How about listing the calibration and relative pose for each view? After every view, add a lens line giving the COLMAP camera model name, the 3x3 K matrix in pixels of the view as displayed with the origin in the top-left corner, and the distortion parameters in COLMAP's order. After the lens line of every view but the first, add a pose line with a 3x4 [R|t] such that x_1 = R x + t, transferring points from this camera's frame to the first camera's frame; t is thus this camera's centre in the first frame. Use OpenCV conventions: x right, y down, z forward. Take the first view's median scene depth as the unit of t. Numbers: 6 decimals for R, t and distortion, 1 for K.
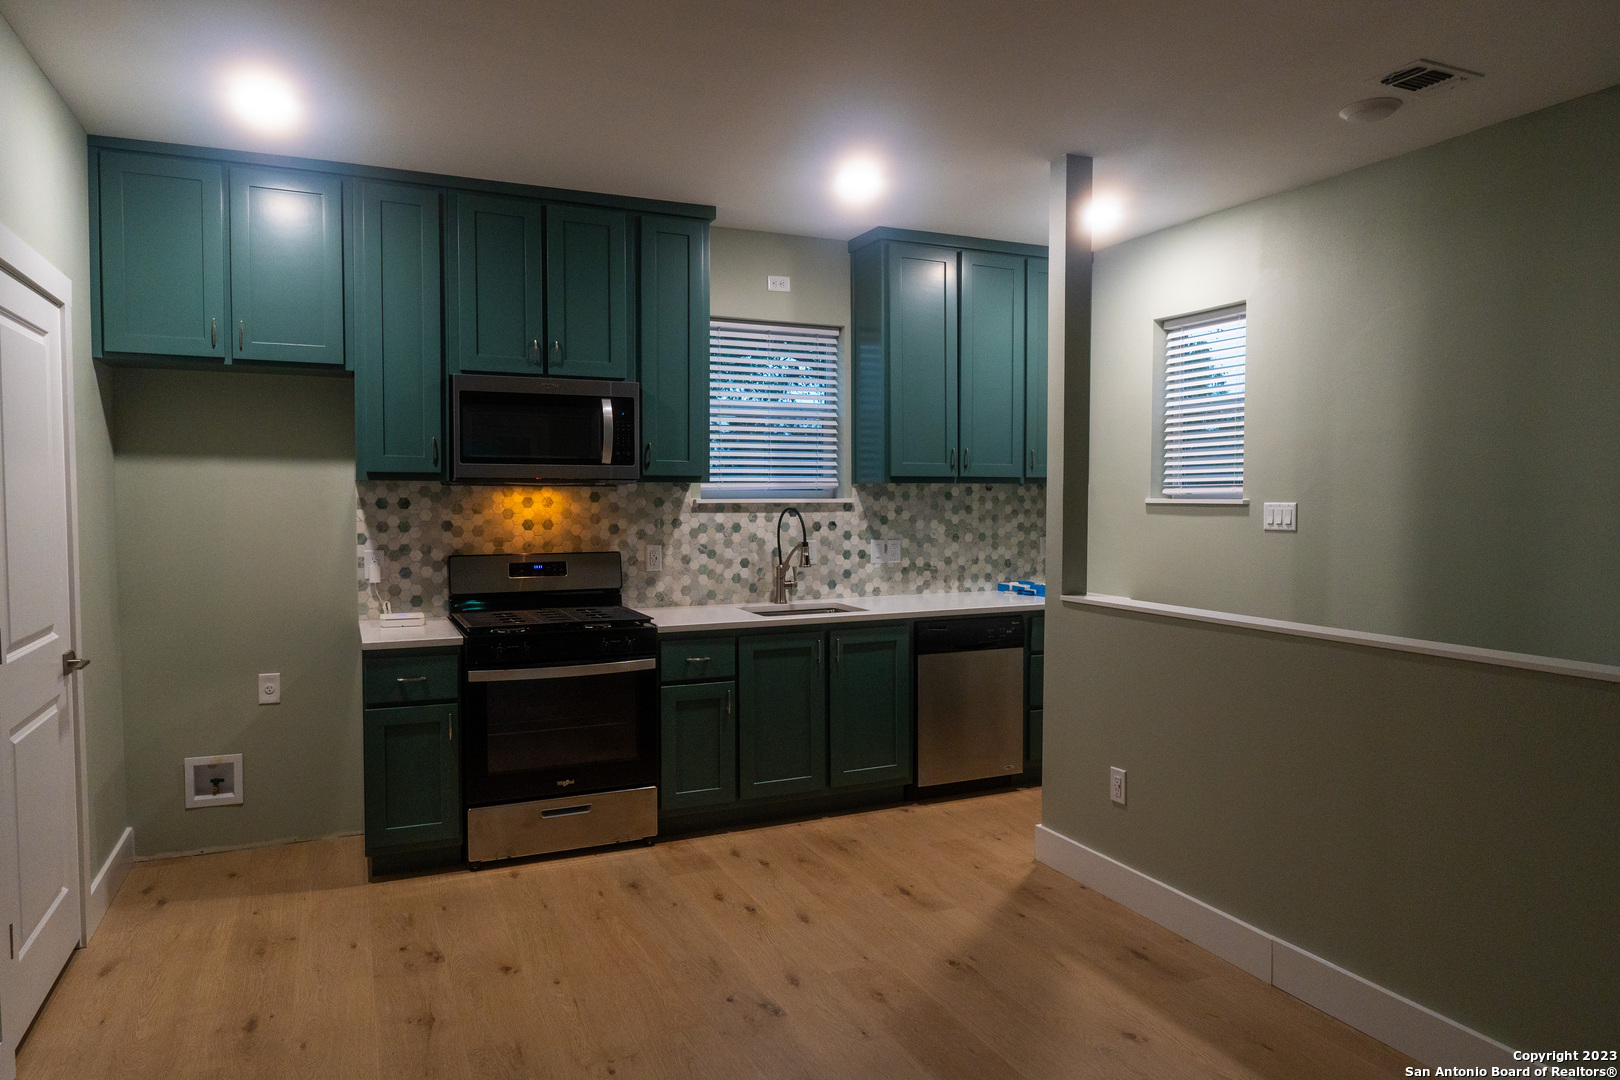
lens RADIAL K [[1015.4, 0, 811.5], [0, 1015.4, 538.2], [0, 0, 1]] dist [-0.002525, -0.001787]
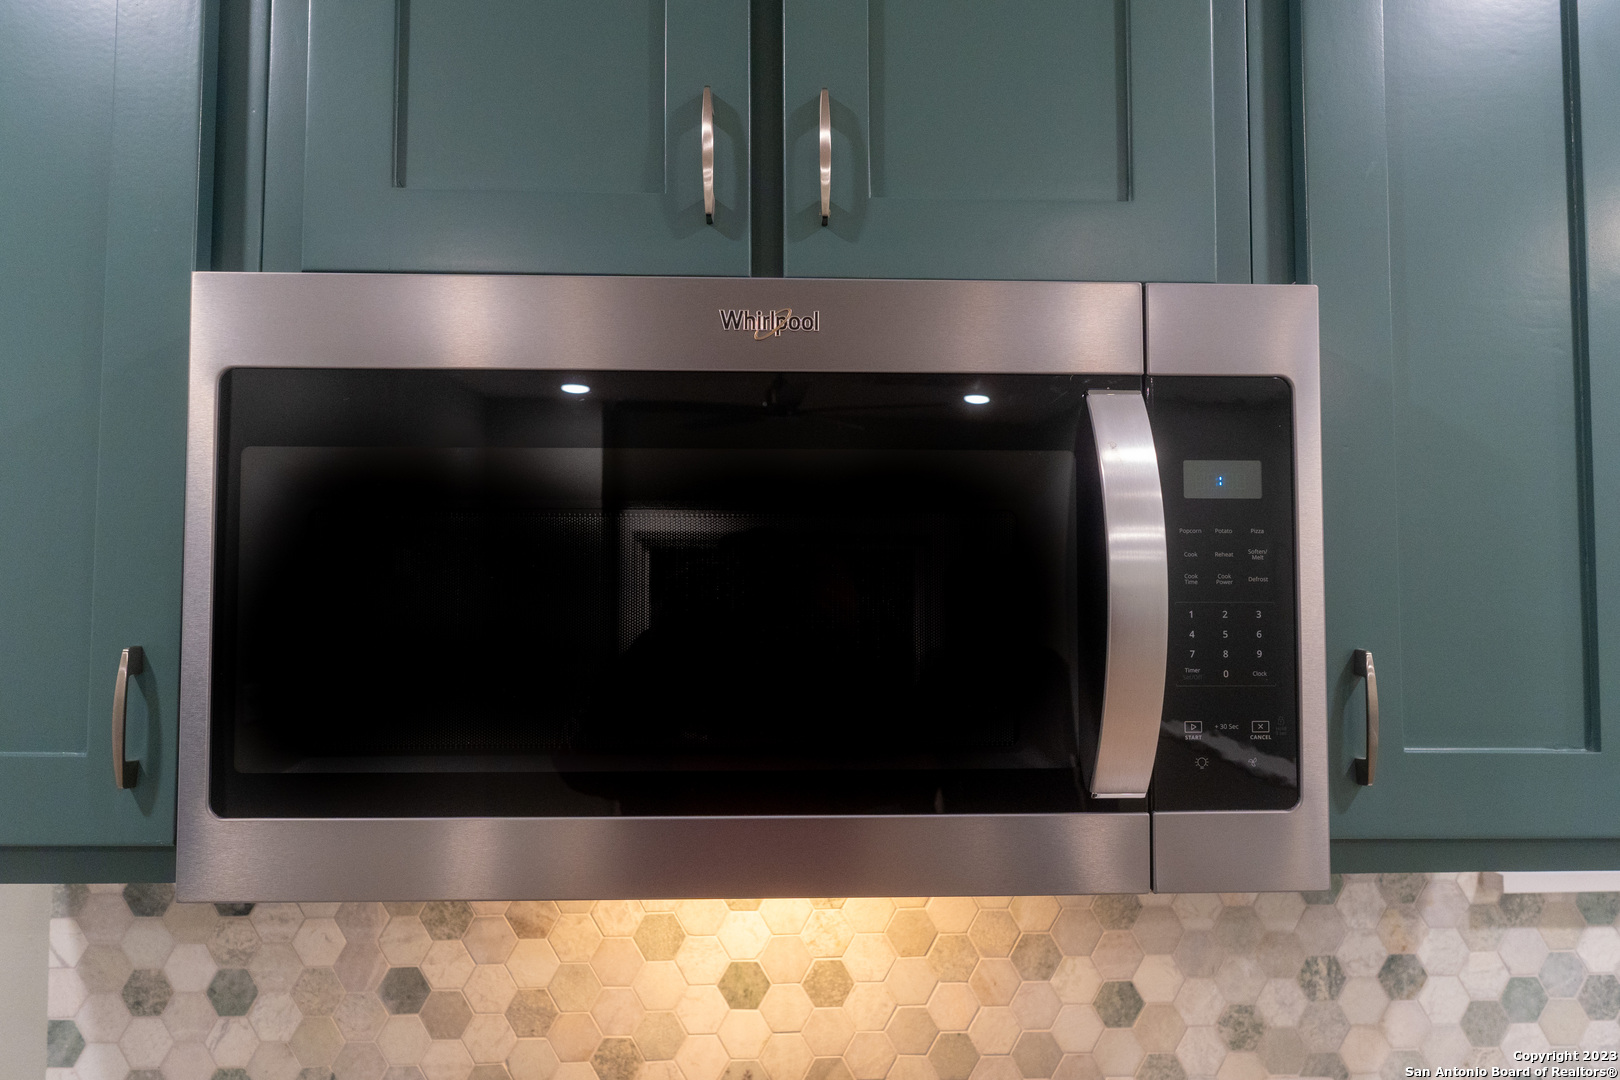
lens RADIAL K [[1015.4, 0, 811.5], [0, 1015.4, 538.2], [0, 0, 1]] dist [-0.002525, -0.001787]
pose [[0.918675, -0.019376, -0.394539, -0.166193], [-0.017677, 0.995779, -0.090064, -0.089775], [0.394618, 0.089714, 0.914455, 0.757659]]
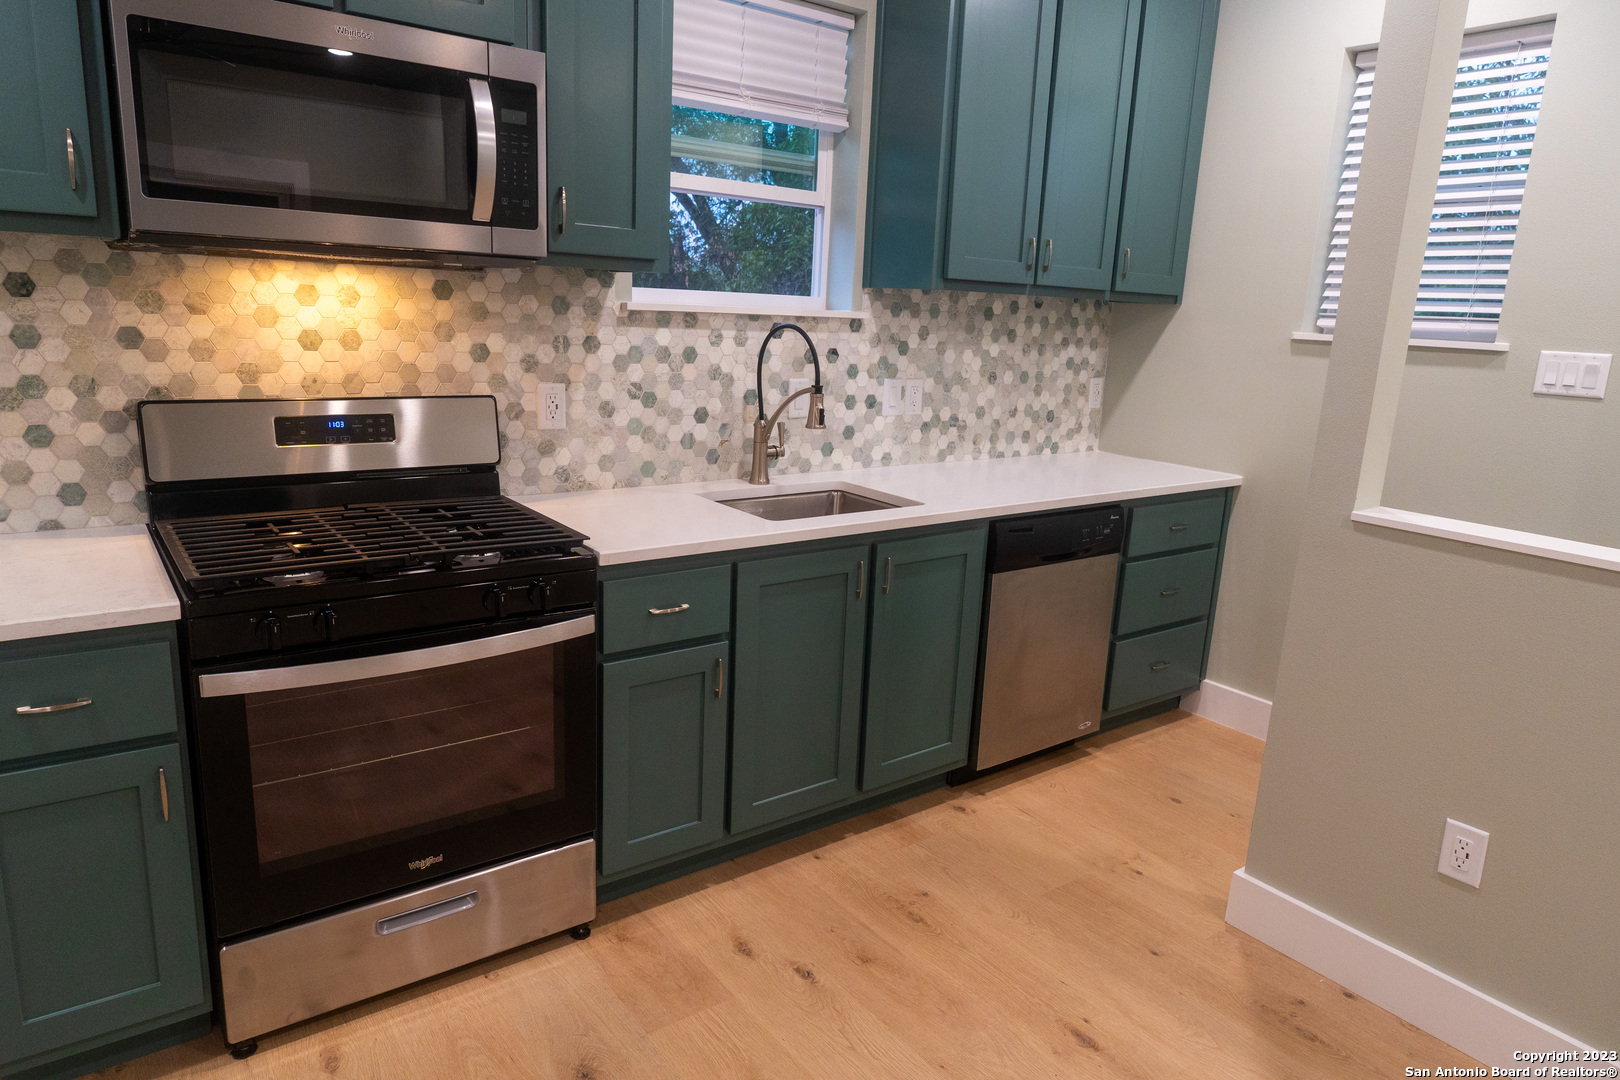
lens RADIAL K [[1015.4, 0, 811.5], [0, 1015.4, 538.2], [0, 0, 1]] dist [-0.002525, -0.001787]
pose [[0.977219, -0.002410, 0.212221, -0.136734], [-0.037536, 0.982209, 0.183999, -0.017819], [-0.208889, -0.187774, 0.959743, 0.425627]]
